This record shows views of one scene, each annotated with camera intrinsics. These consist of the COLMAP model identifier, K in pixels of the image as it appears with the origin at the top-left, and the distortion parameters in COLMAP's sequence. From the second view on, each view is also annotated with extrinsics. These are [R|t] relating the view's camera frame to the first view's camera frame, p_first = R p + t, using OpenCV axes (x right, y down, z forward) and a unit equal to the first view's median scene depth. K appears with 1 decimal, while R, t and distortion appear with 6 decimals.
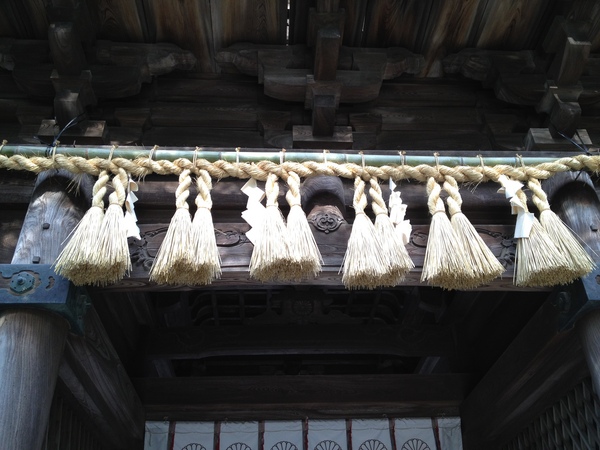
lens RADIAL K [[551.9, 0, 300.0], [0, 551.9, 225.0], [0, 0, 1]] dist [0.114813, -0.260870]
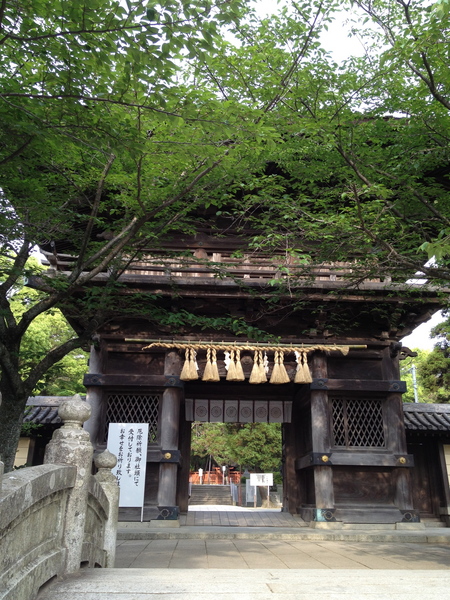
lens RADIAL K [[551.9, 0, 225.0], [0, 551.9, 300.0], [0, 0, 1]] dist [0.114813, -0.260870]
pose [[0.999193, 0.035861, -0.018117, -0.044916], [-0.029004, 0.955858, 0.292393, -1.475254], [0.027803, -0.291631, 0.956127, -2.402338]]
